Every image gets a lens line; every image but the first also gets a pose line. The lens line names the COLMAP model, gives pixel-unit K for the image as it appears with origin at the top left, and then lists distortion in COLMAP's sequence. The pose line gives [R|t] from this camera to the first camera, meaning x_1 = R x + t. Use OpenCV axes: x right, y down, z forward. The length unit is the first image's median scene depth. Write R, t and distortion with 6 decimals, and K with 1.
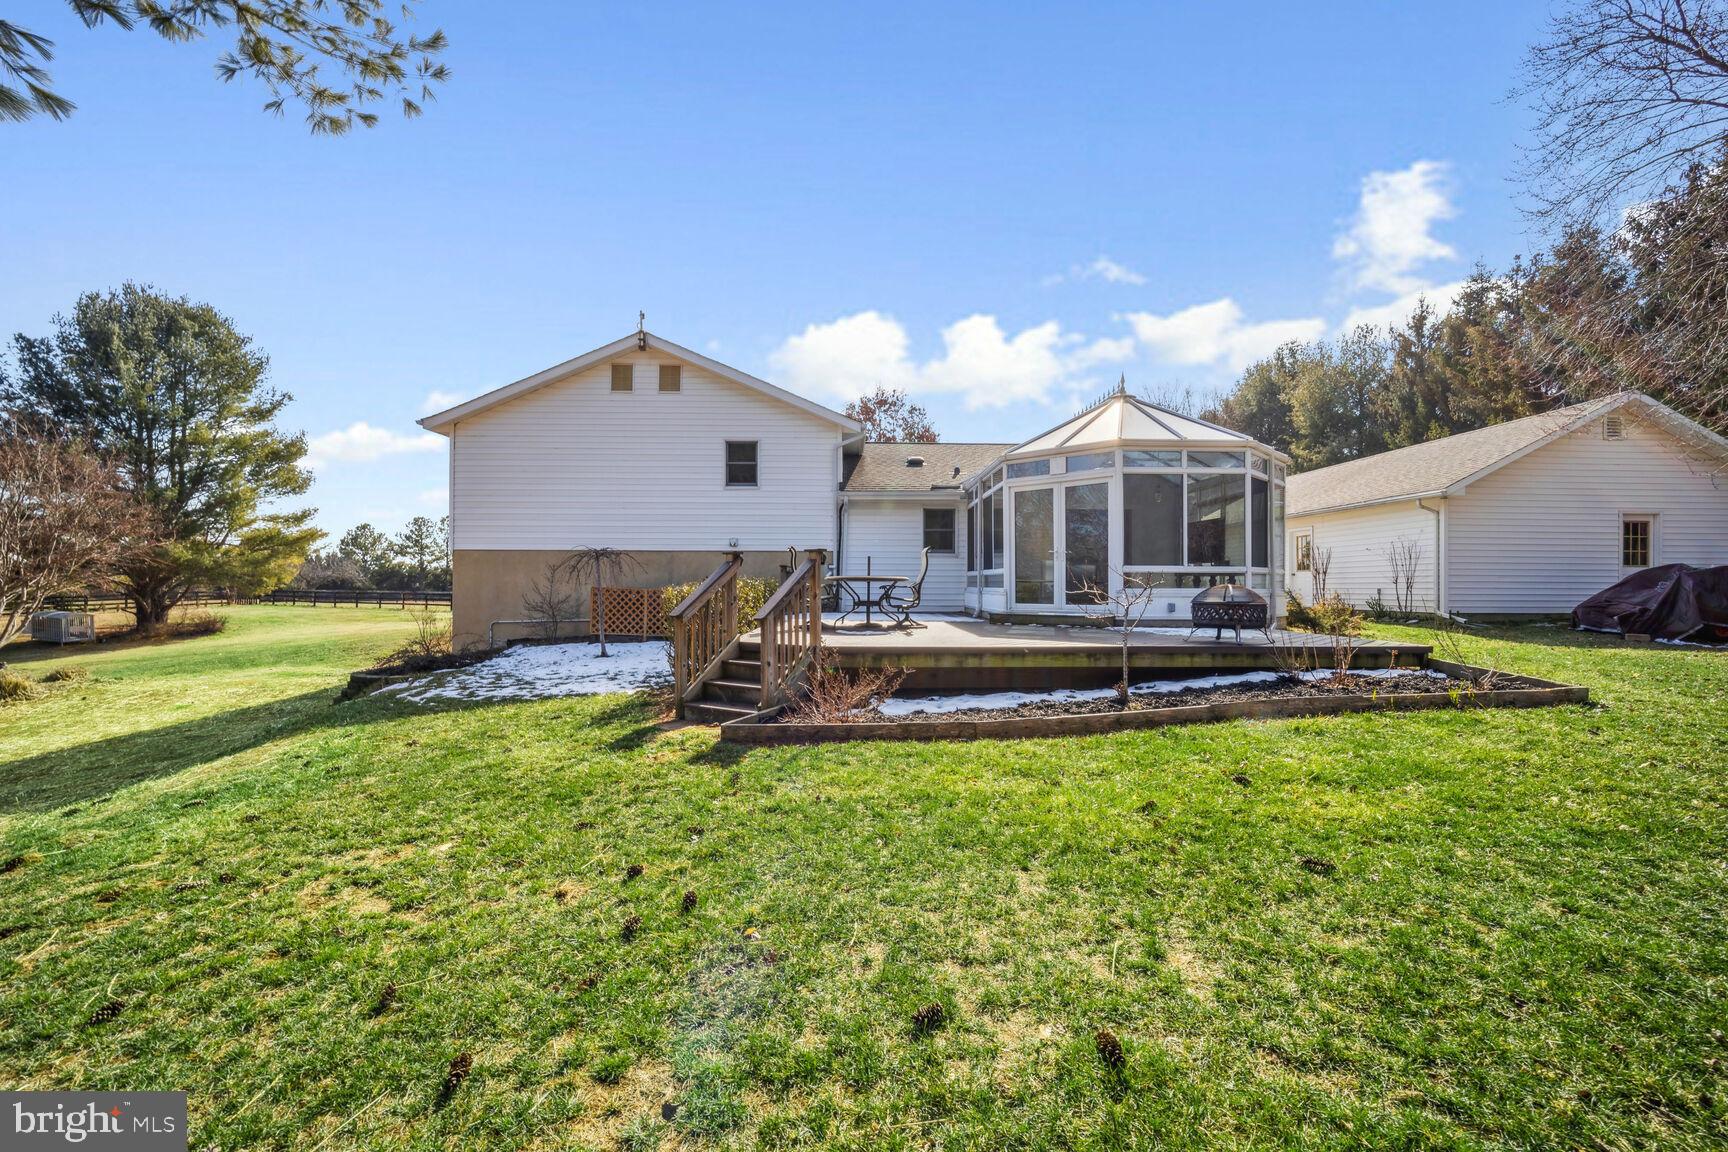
lens RADIAL K [[715.1, 0, 864.0], [0, 715.1, 576.0], [0, 0, 1]] dist [-0.012921, -0.000018]
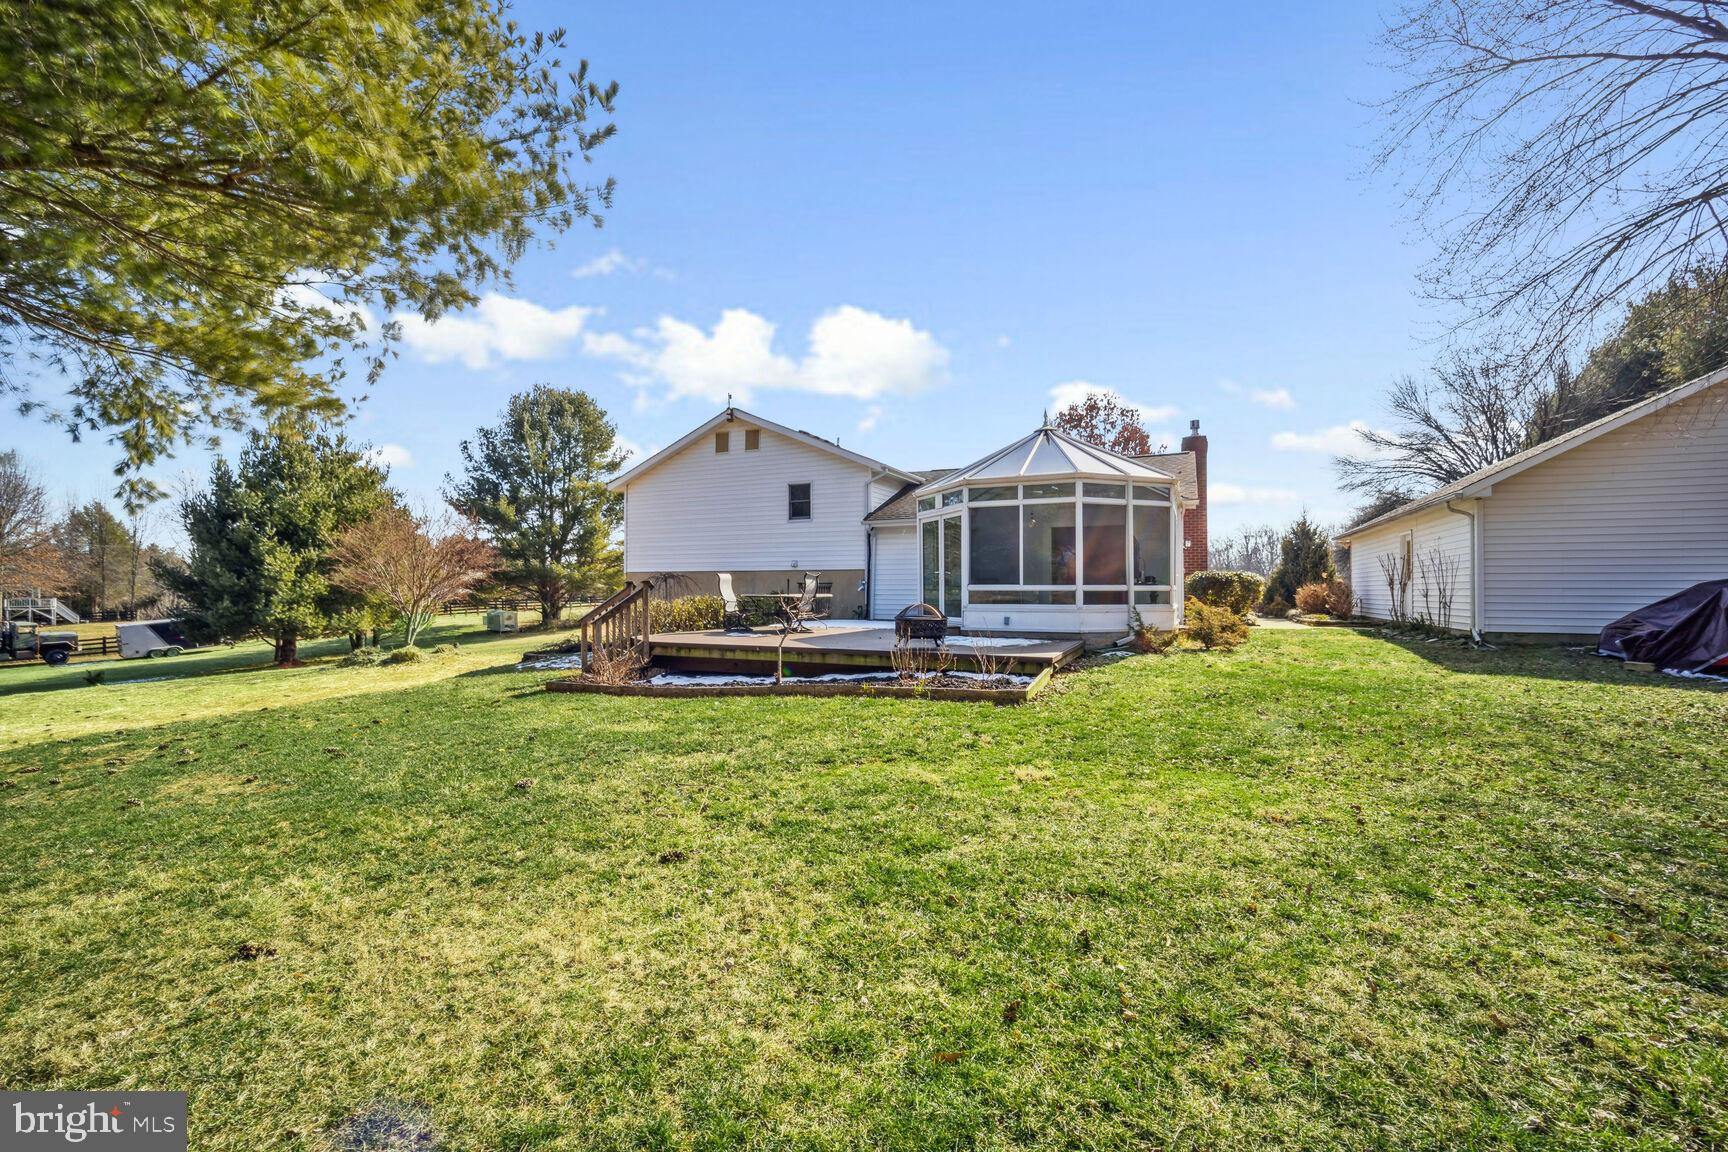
lens RADIAL K [[725.7, 0, 864.0], [0, 725.7, 576.0], [0, 0, 1]] dist [-0.001719, -0.000157]
pose [[0.900936, -0.009760, -0.433842, 0.493743], [0.007408, 0.999947, -0.007112, -0.014751], [0.433888, 0.003194, 0.900961, -0.117175]]
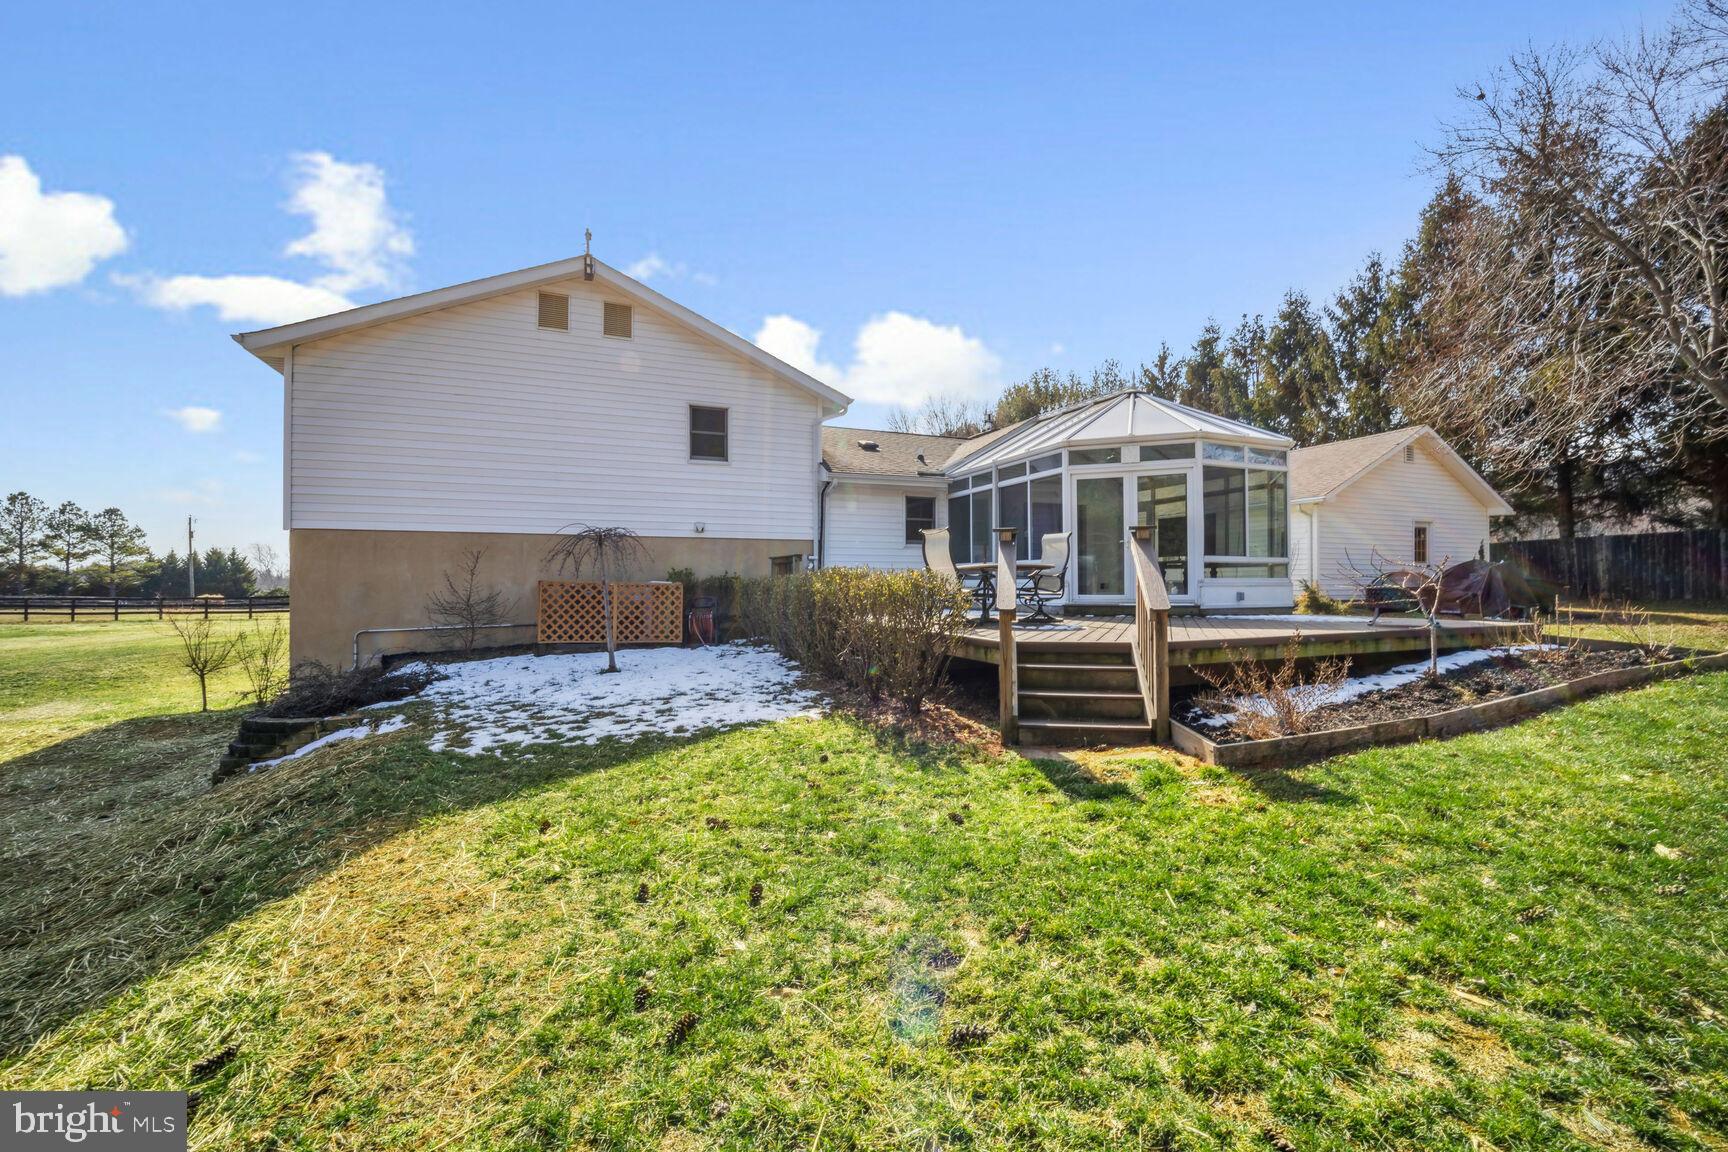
lens RADIAL K [[715.1, 0, 864.0], [0, 715.1, 576.0], [0, 0, 1]] dist [-0.012921, -0.000018]
pose [[0.928611, -0.002079, 0.371049, -0.313607], [0.002006, 0.999998, 0.000585, 0.008933], [-0.371049, 0.000201, 0.928613, 0.158185]]
